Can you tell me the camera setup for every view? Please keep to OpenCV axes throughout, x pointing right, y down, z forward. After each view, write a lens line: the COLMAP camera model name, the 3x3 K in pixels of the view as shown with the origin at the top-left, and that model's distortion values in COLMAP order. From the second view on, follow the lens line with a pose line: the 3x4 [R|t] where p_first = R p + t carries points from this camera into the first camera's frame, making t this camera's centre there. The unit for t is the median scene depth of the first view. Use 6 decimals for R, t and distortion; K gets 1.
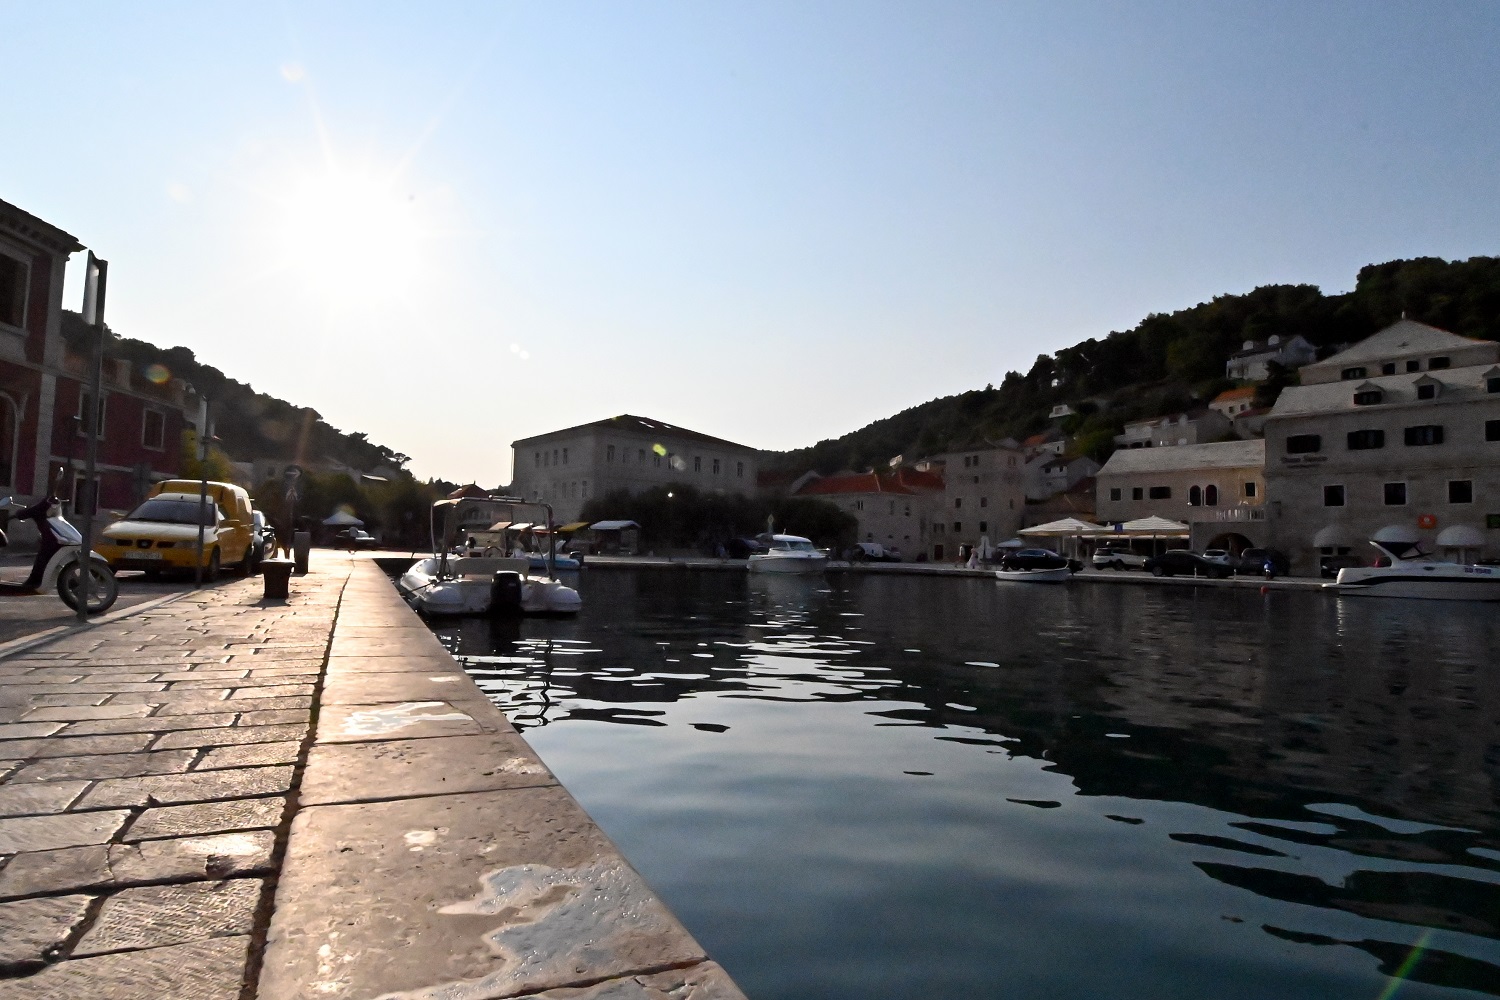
lens RADIAL K [[787.2, 0, 748.3], [0, 787.2, 505.2], [0, 0, 1]] dist [0.026409, -0.035617]
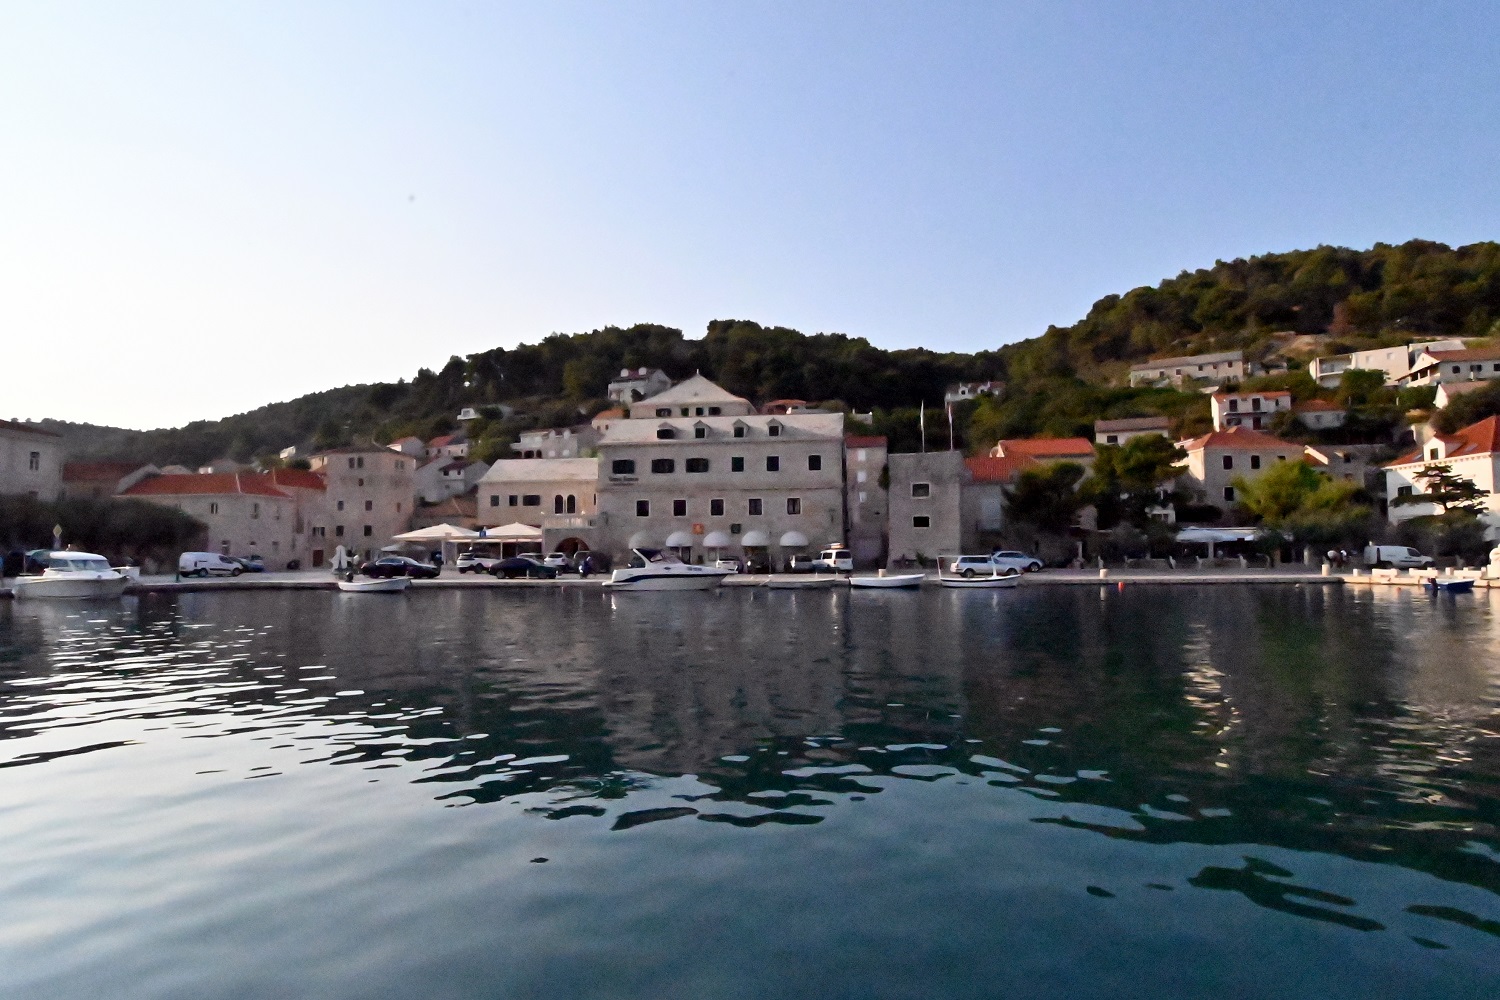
lens RADIAL K [[787.2, 0, 748.3], [0, 787.2, 505.2], [0, 0, 1]] dist [0.026409, -0.035617]
pose [[0.765485, 0.012550, 0.643331, 0.030601], [-0.015637, 0.999877, -0.000899, -0.011236], [-0.643263, -0.009371, 0.765588, -0.053538]]
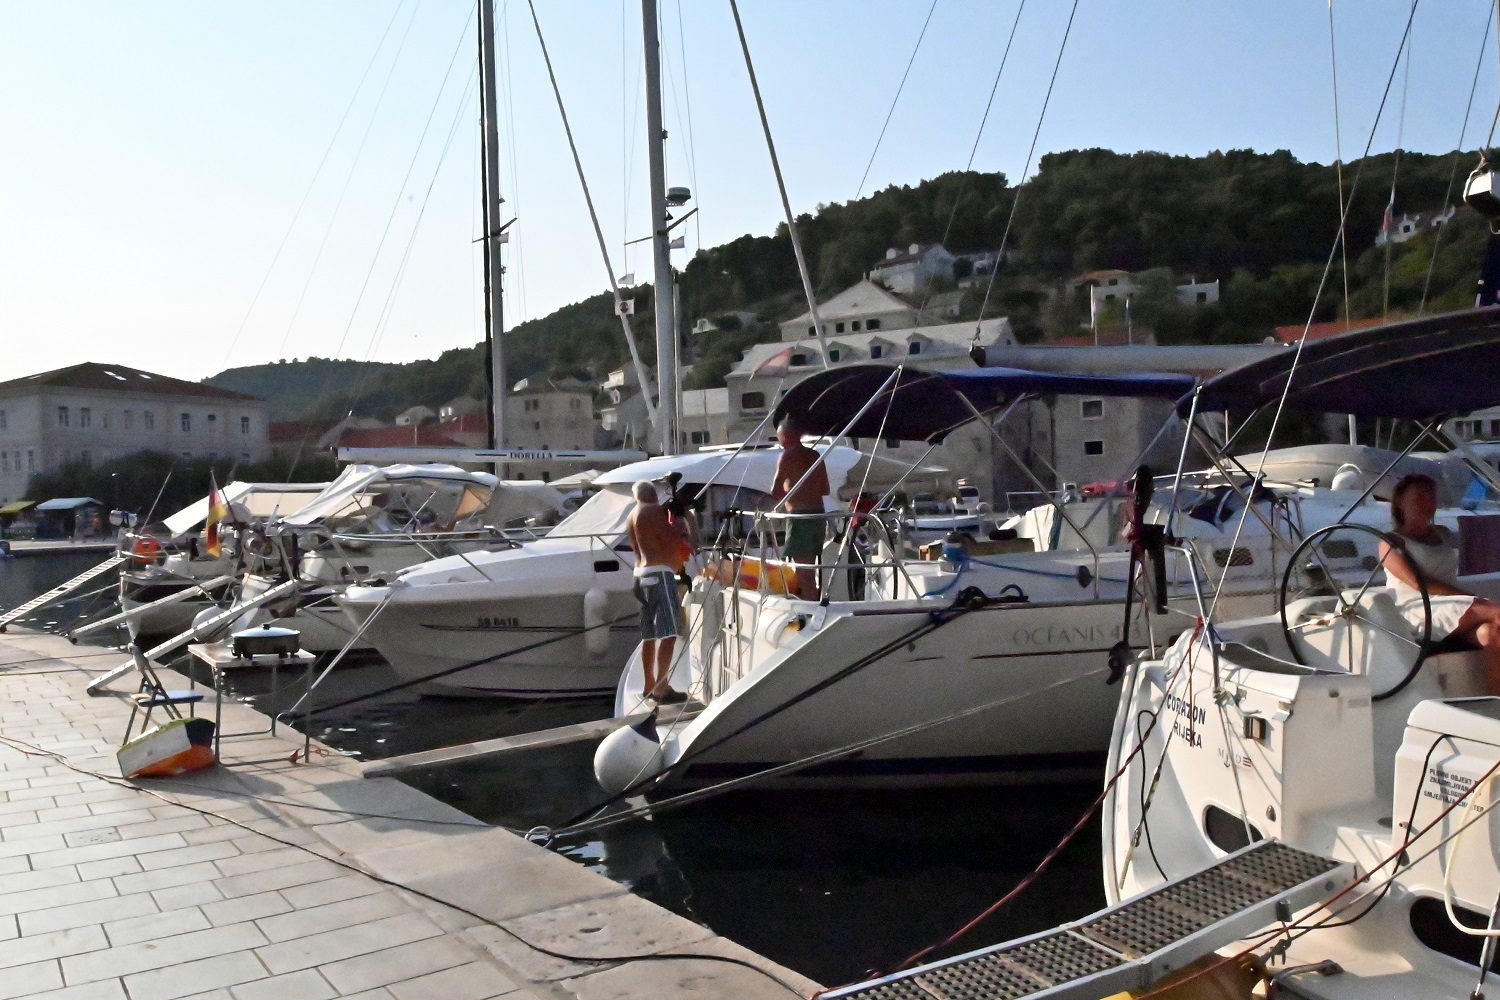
lens RADIAL K [[1114.6, 0, 757.3], [0, 1114.6, 497.9], [0, 0, 1]] dist [0.000635, -0.000862]
pose [[0.942933, -0.054878, 0.328430, 0.108950], [0.035314, 0.997244, 0.065245, -0.025751], [-0.331105, -0.049924, 0.942272, -0.315596]]
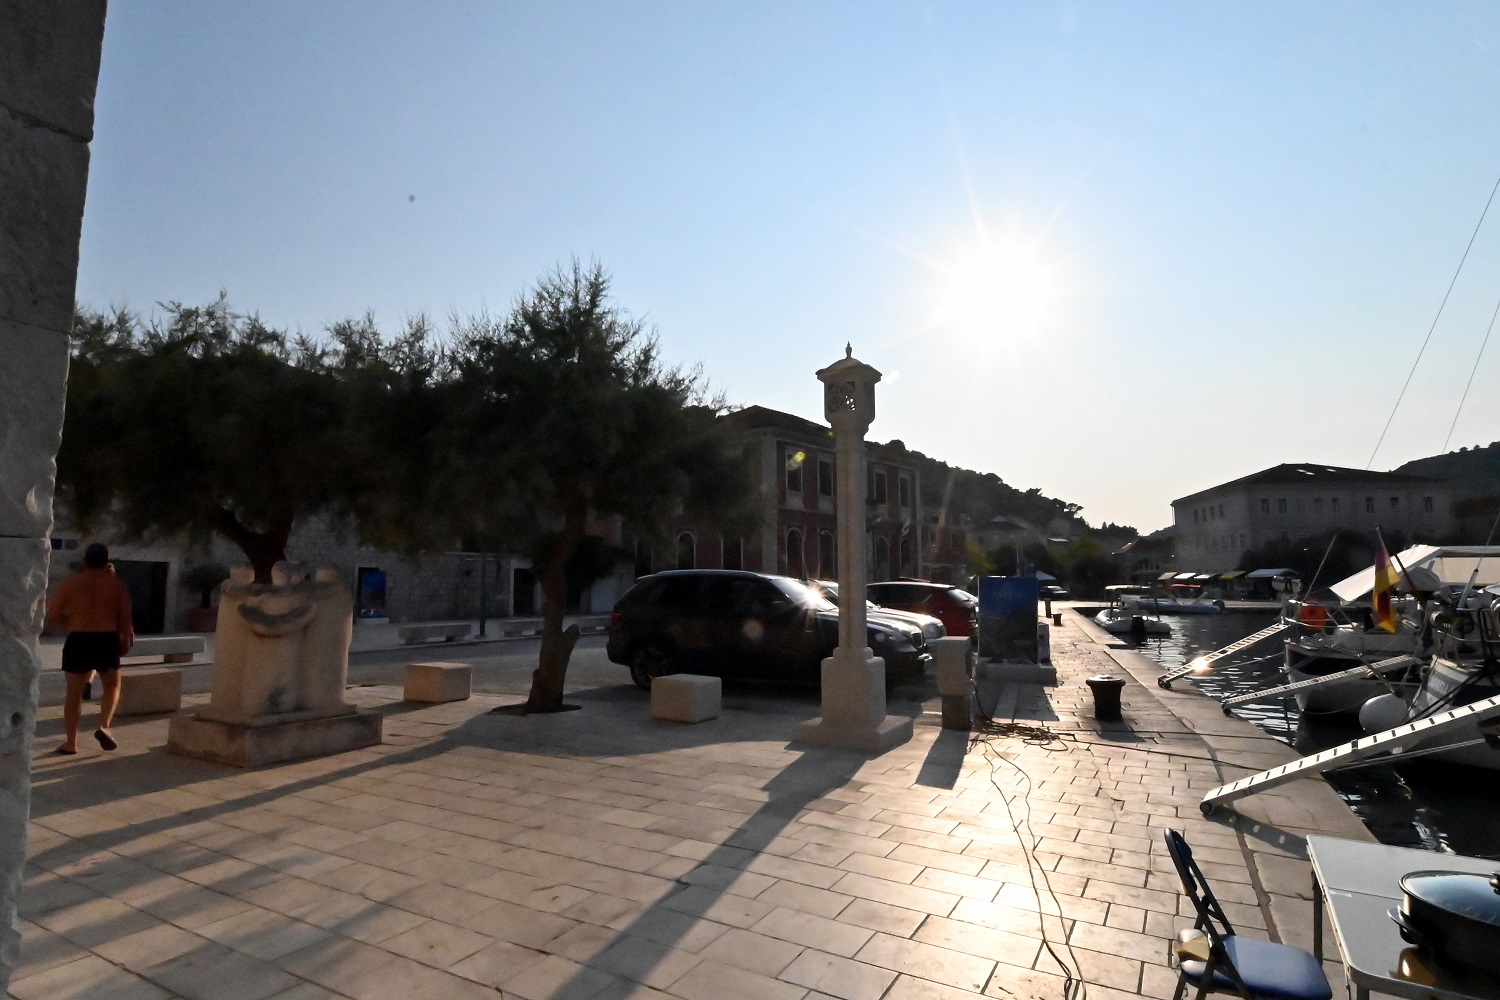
lens RADIAL K [[787.2, 0, 748.3], [0, 787.2, 505.2], [0, 0, 1]] dist [0.026409, -0.035617]
pose [[0.688871, -0.107299, -0.716899, 0.102803], [0.068700, 0.994196, -0.082787, -0.021352], [0.721621, 0.007779, 0.692244, -0.246700]]
